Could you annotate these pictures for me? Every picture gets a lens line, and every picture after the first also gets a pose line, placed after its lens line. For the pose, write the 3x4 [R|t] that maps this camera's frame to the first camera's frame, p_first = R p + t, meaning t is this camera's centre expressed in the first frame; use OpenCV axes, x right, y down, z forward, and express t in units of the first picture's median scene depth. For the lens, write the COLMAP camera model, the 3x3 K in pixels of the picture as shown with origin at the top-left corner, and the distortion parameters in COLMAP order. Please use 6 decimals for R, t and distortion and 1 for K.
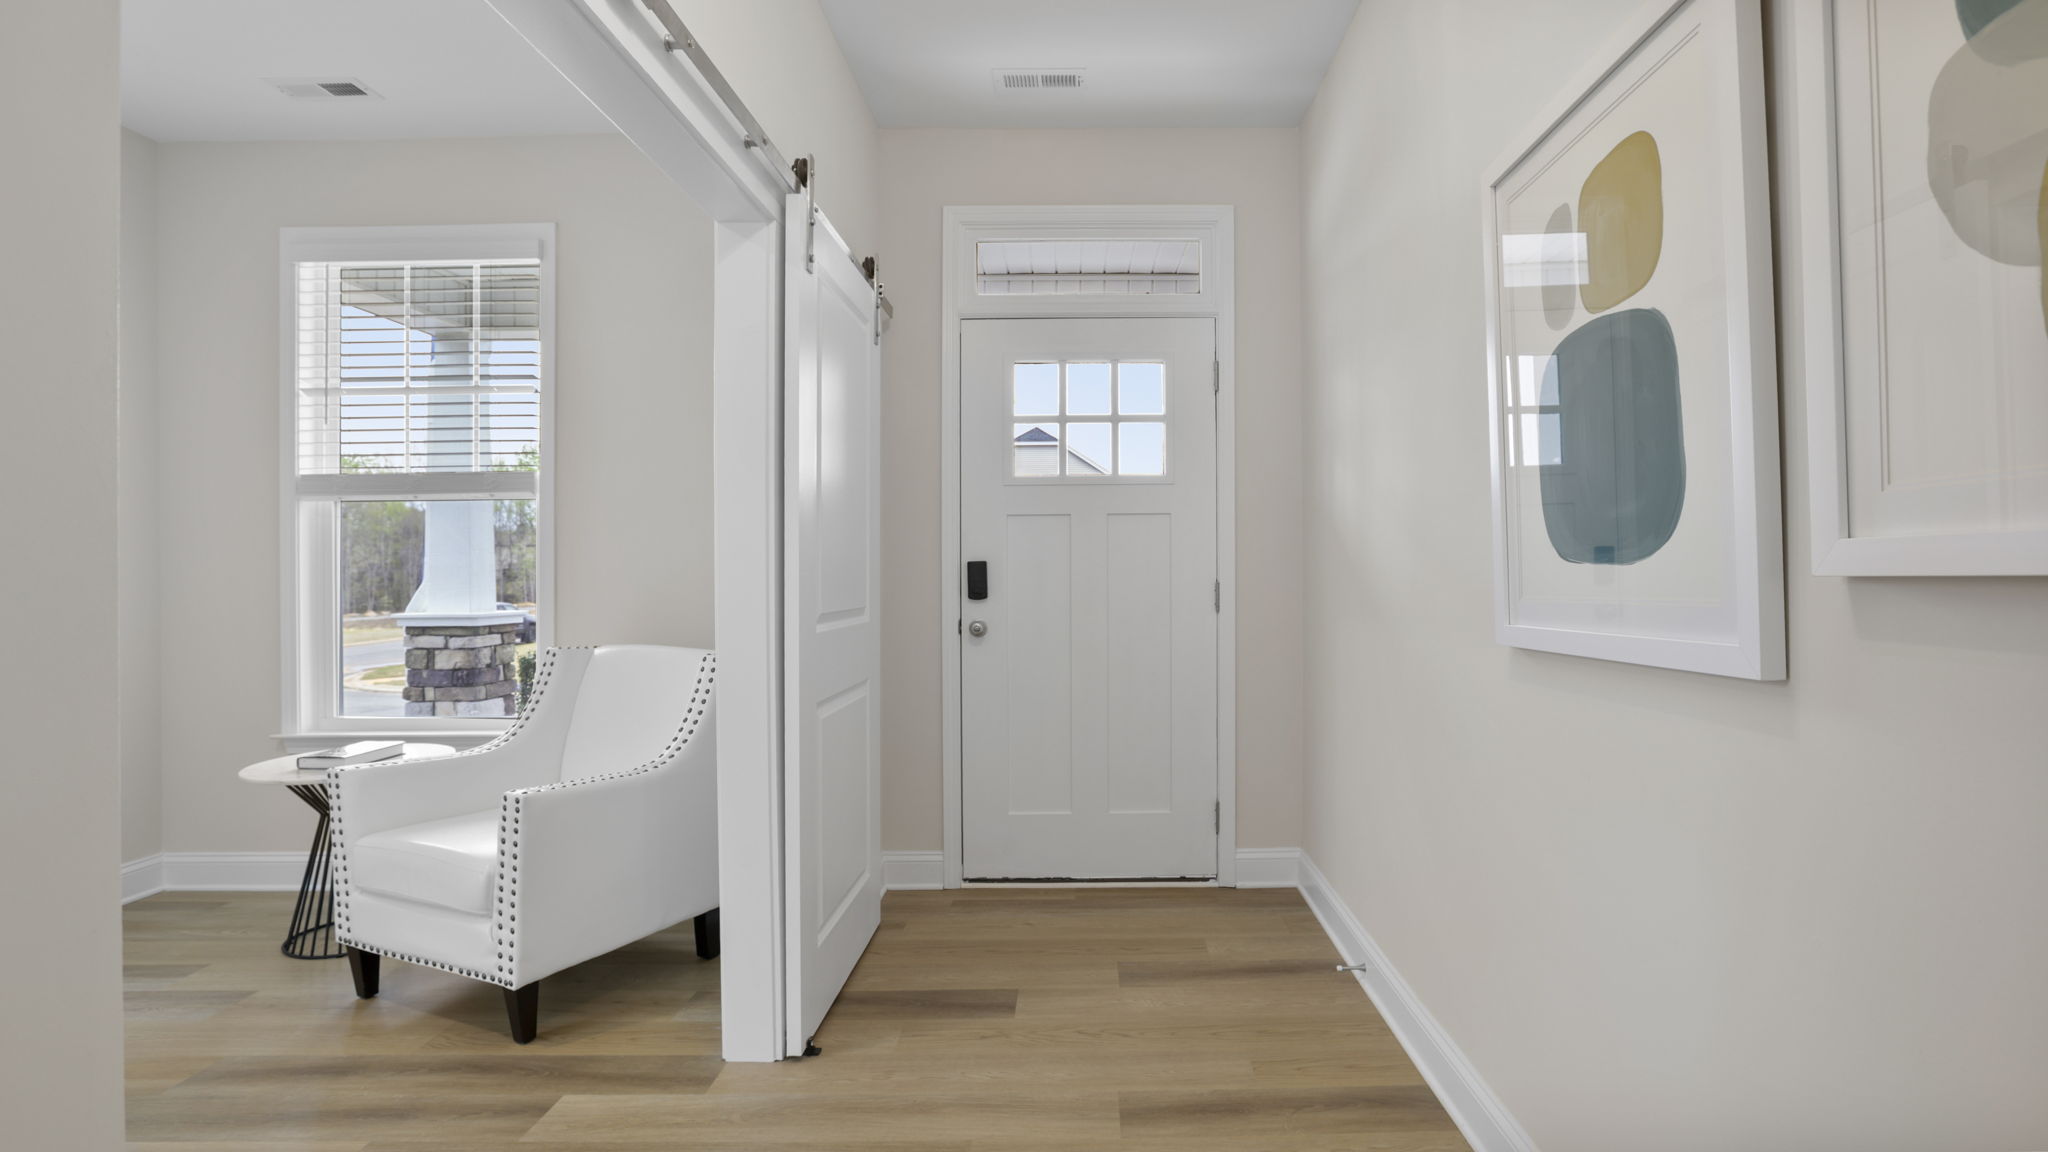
lens RADIAL K [[985.4, 0, 1064.4], [0, 985.4, 577.0], [0, 0, 1]] dist [-0.027468, 0.013235]
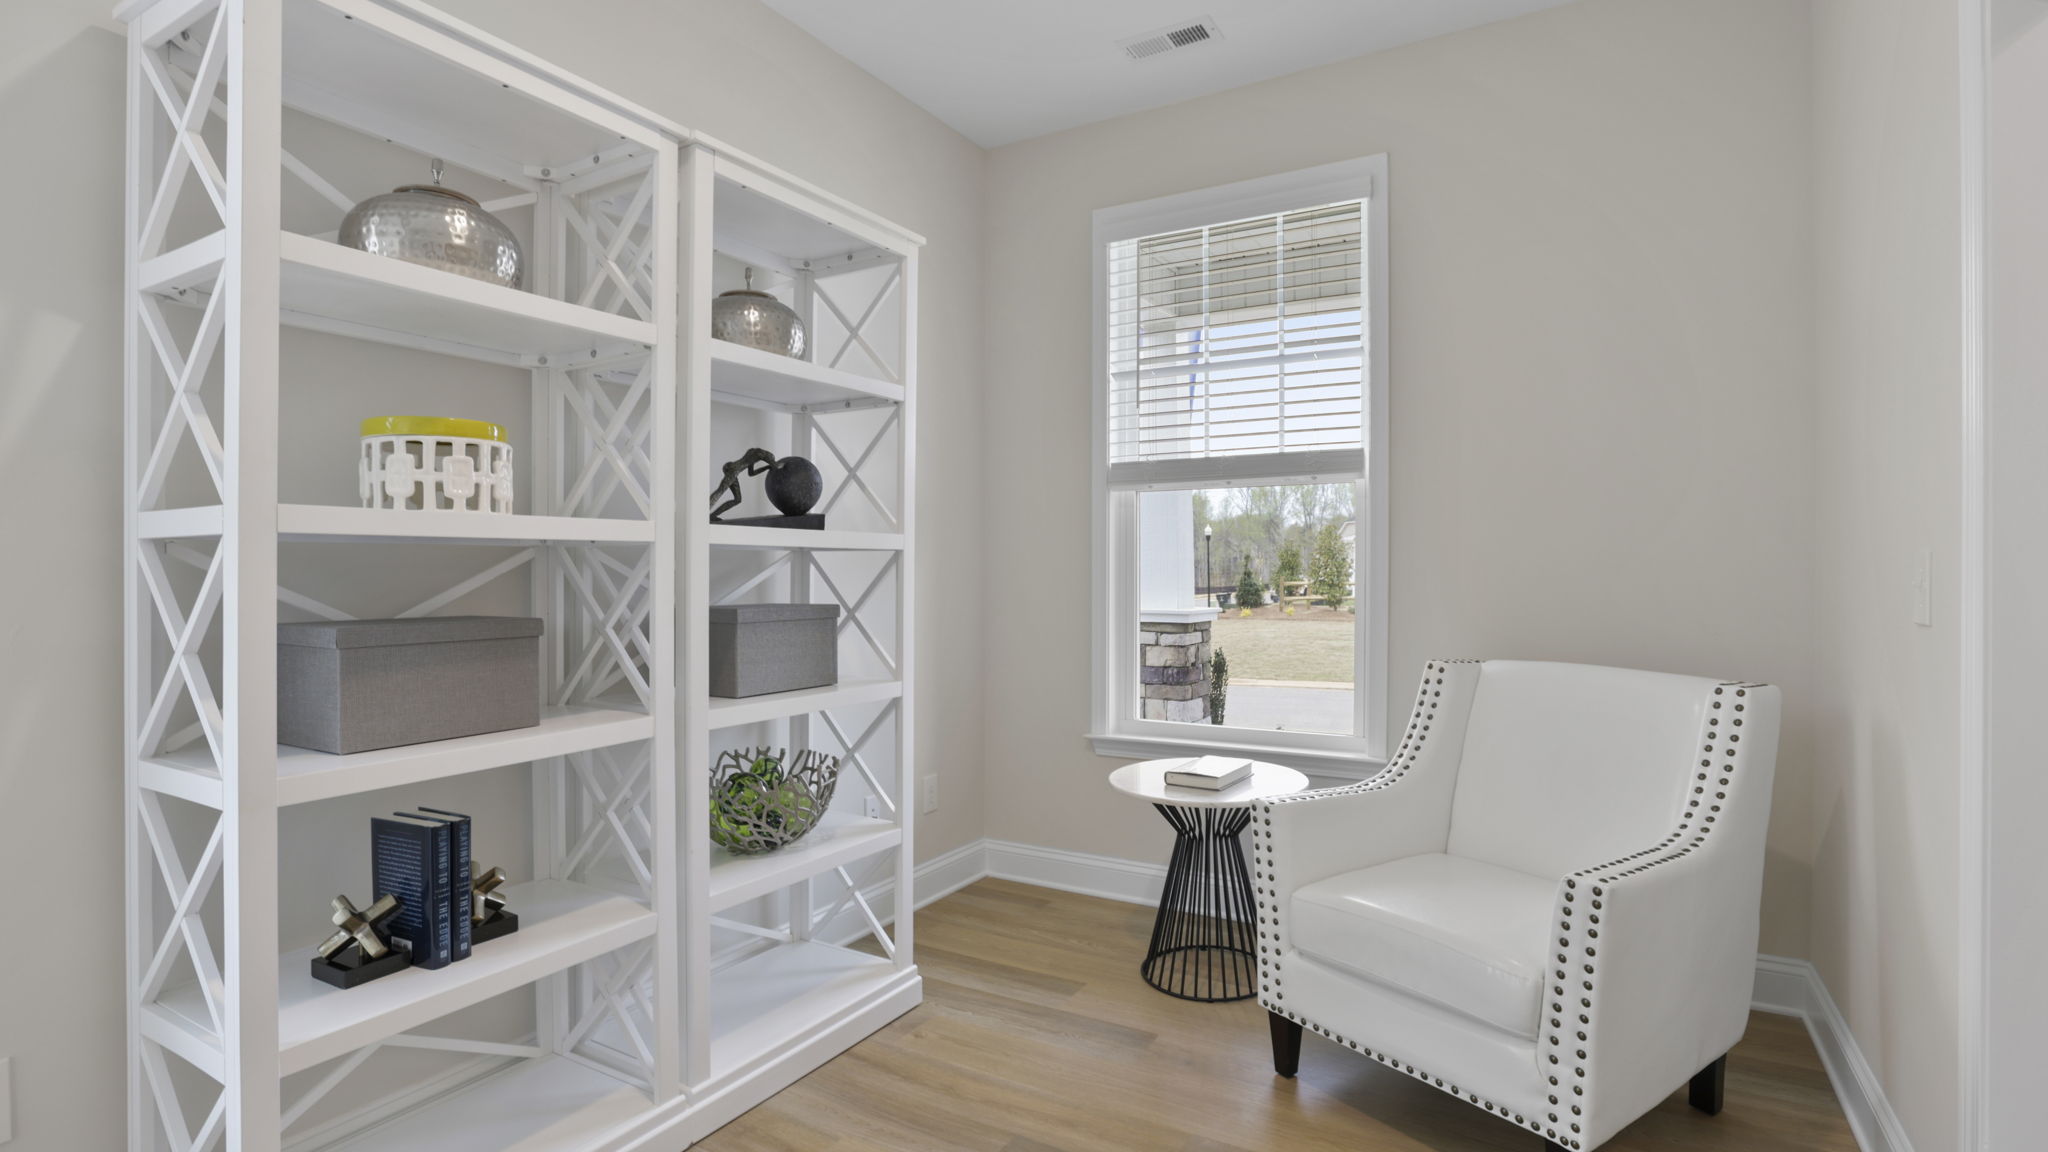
lens RADIAL K [[985.4, 0, 1045.0], [0, 985.4, 571.7], [0, 0, 1]] dist [-0.027468, 0.013235]
pose [[0.875369, 0.009886, -0.483354, -0.374478], [-0.010909, 0.999940, 0.000695, 0.001152], [0.483332, 0.004665, 0.875425, 0.123433]]
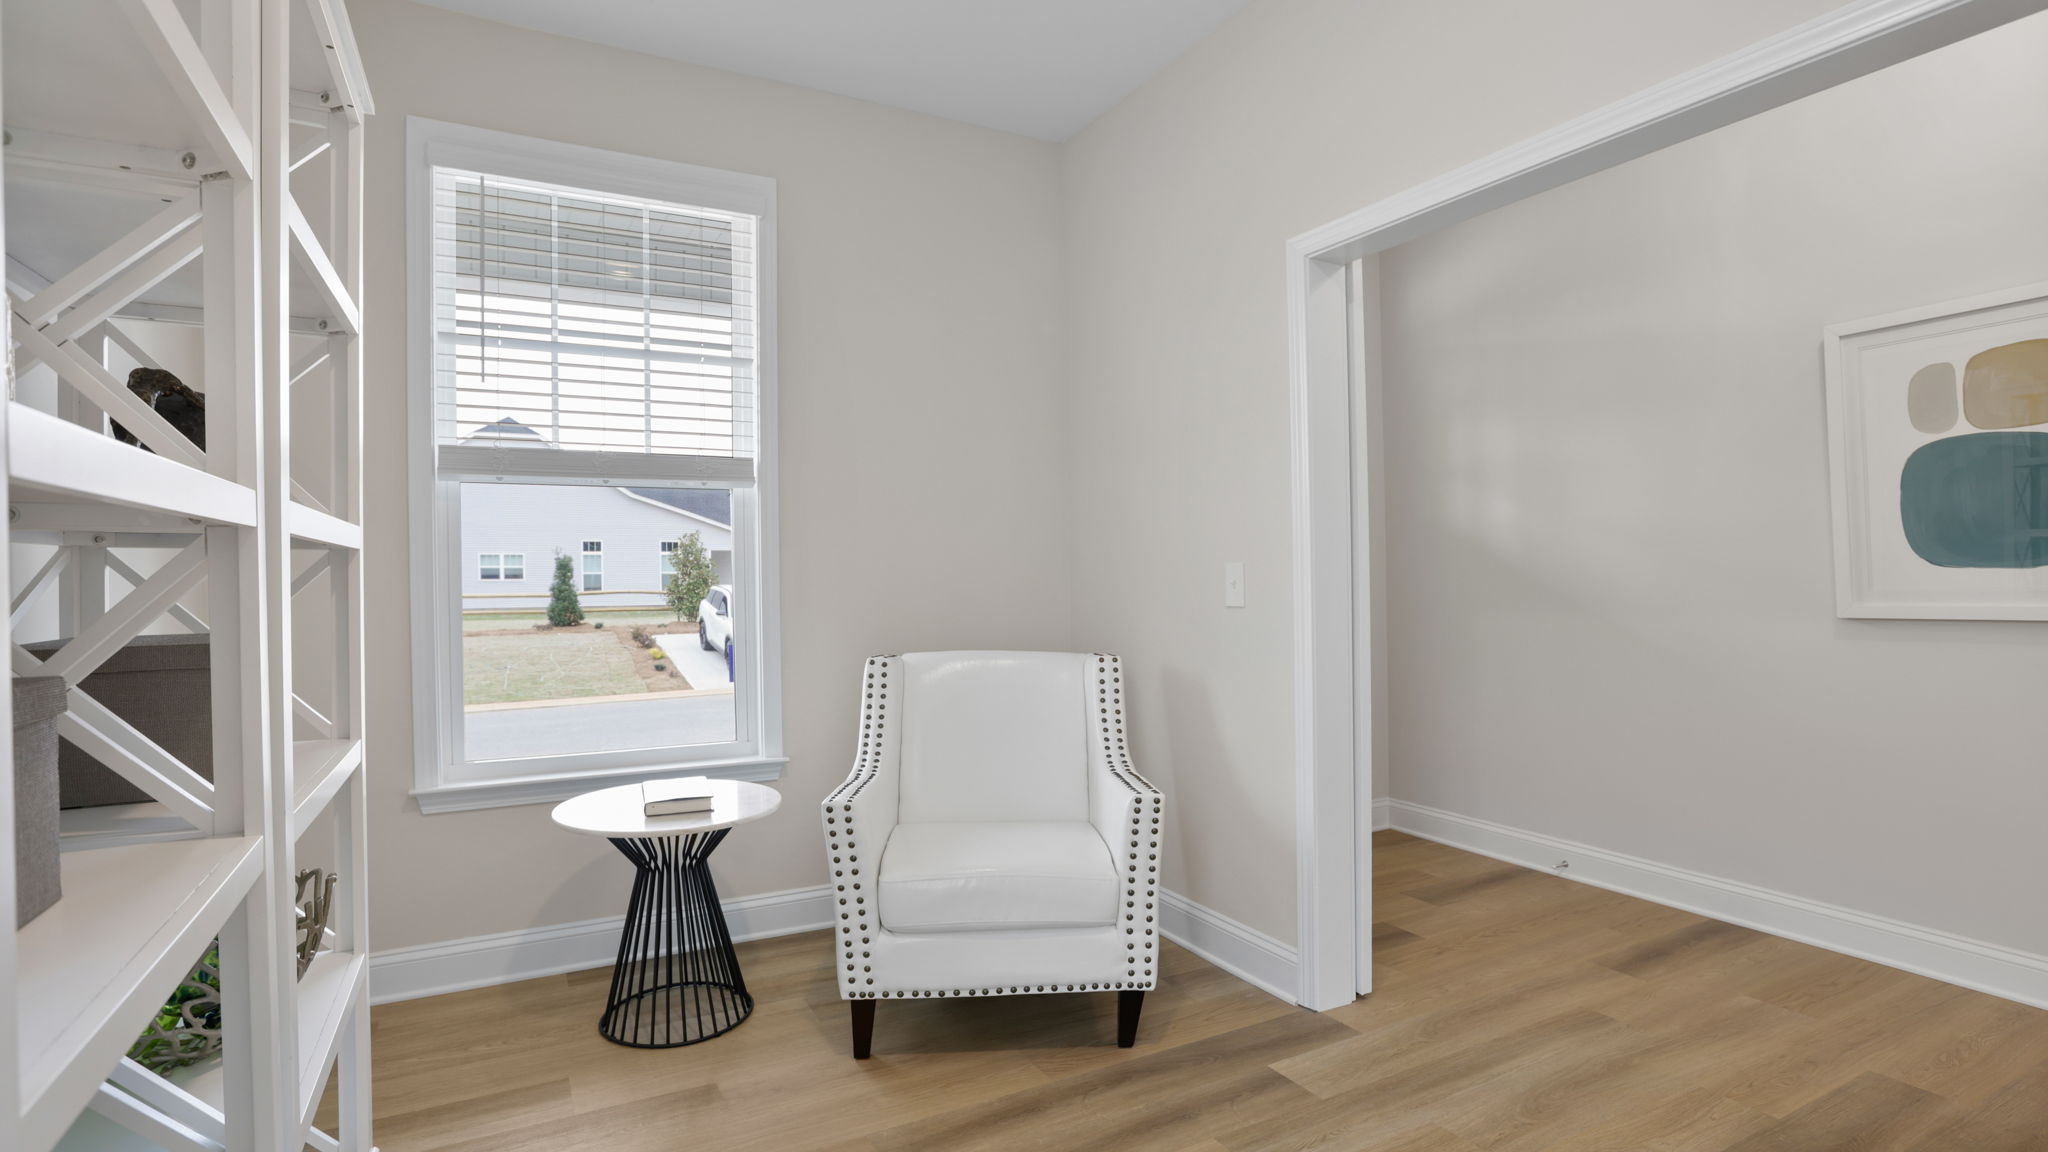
lens RADIAL K [[985.4, 0, 1023.1], [0, 985.4, 585.6], [0, 0, 1]] dist [-0.027468, 0.013235]
pose [[0.875182, 0.001247, 0.483793, -0.765961], [-0.000861, 0.999999, -0.001020, 0.005203], [-0.483794, 0.000476, 0.875182, 0.117429]]
